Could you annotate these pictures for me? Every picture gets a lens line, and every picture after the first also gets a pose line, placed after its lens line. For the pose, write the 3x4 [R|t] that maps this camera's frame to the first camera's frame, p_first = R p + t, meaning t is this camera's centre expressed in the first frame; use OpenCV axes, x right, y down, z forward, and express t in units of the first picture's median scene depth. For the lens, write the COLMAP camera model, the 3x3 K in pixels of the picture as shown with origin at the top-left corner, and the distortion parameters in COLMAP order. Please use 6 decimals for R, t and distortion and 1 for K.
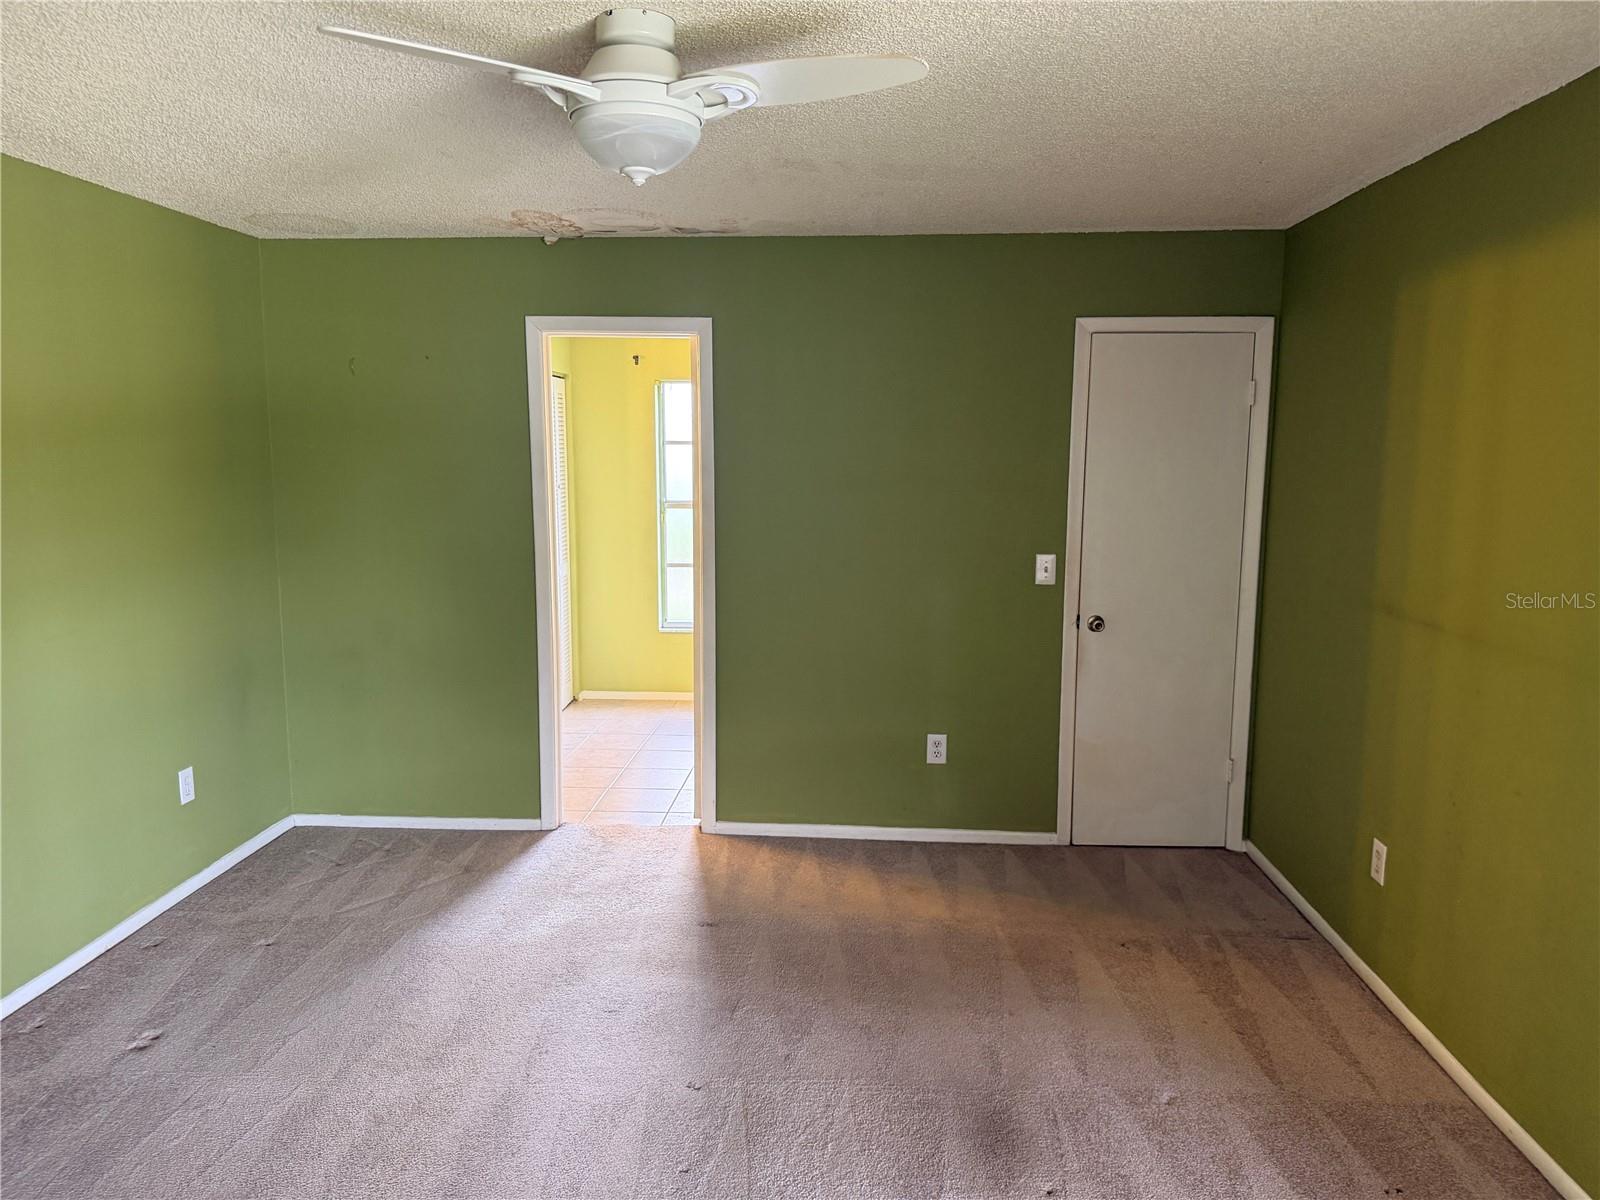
lens RADIAL K [[1128.2, 0, 683.1], [0, 1128.2, 607.7], [0, 0, 1]] dist [0.125179, -0.253478]
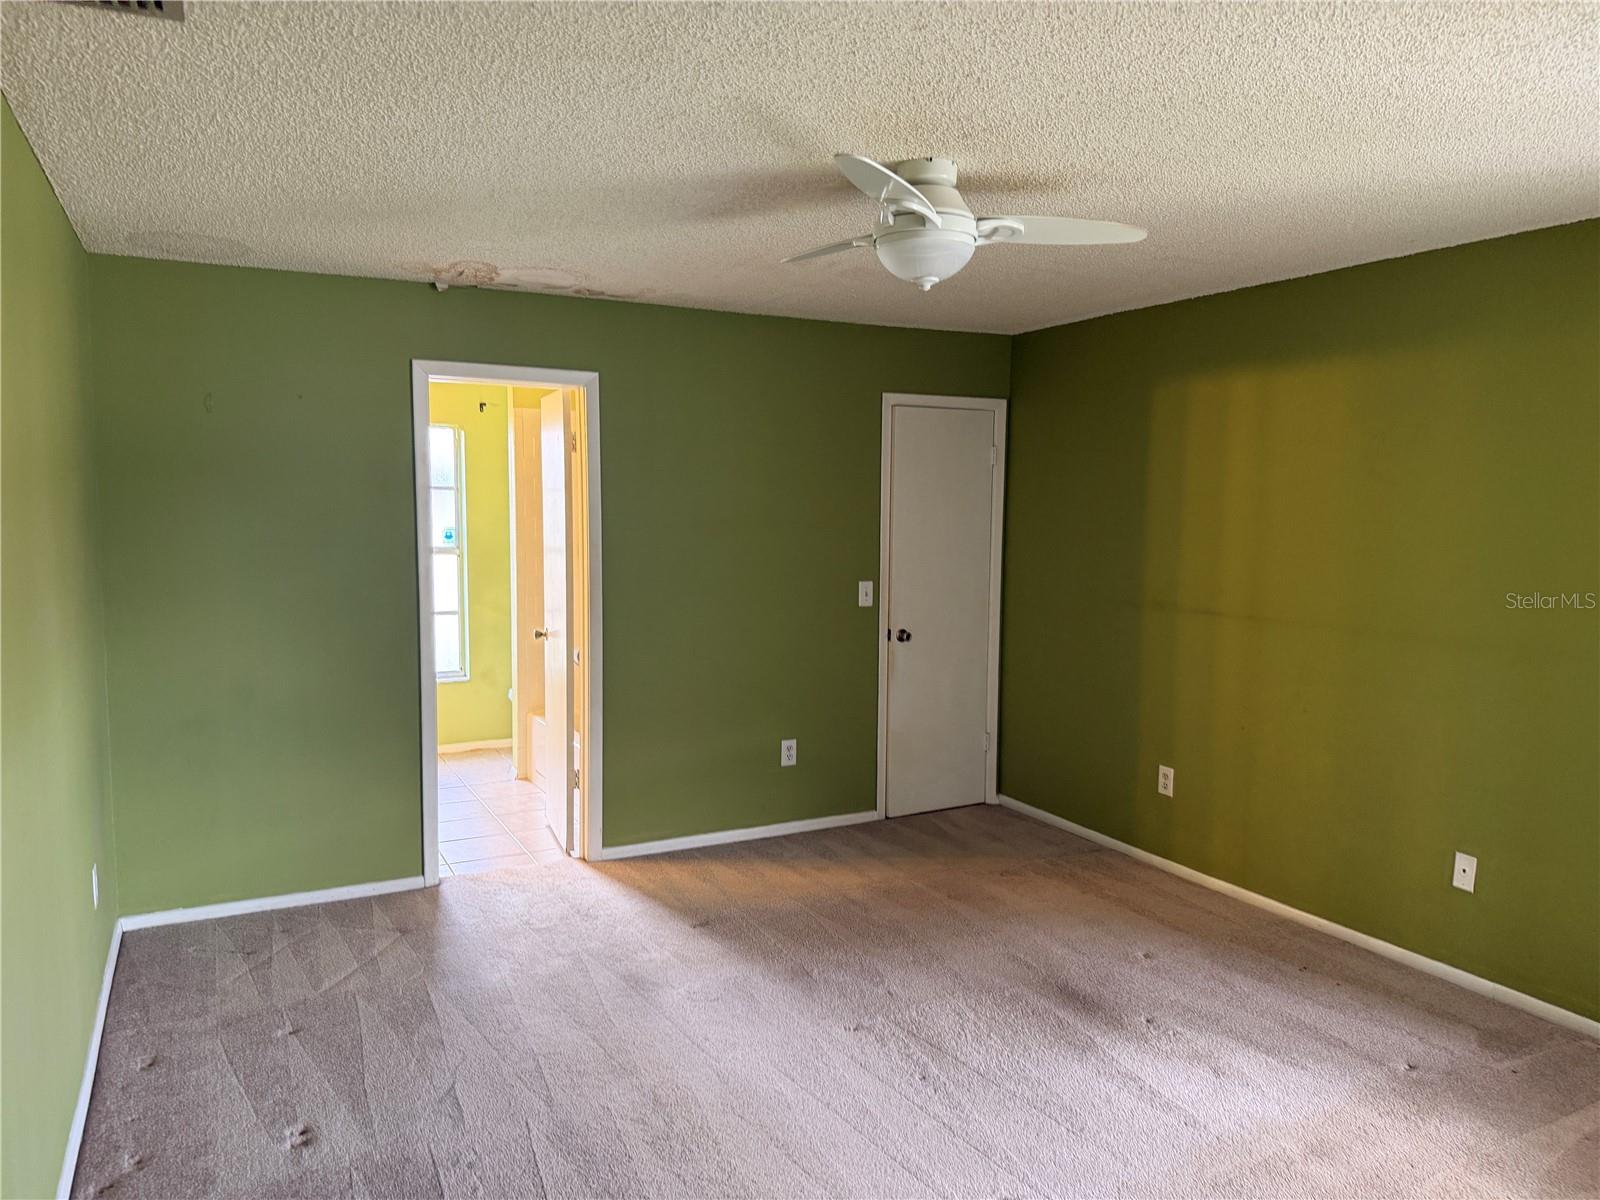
lens RADIAL K [[1129.4, 0, 803.6], [0, 1129.4, 603.3], [0, 0, 1]] dist [0.014766, -0.025794]
pose [[0.853429, -0.044913, 0.519270, -0.374589], [0.068438, 0.997311, -0.026218, 0.003773], [-0.516696, 0.057912, 0.854208, -0.000547]]
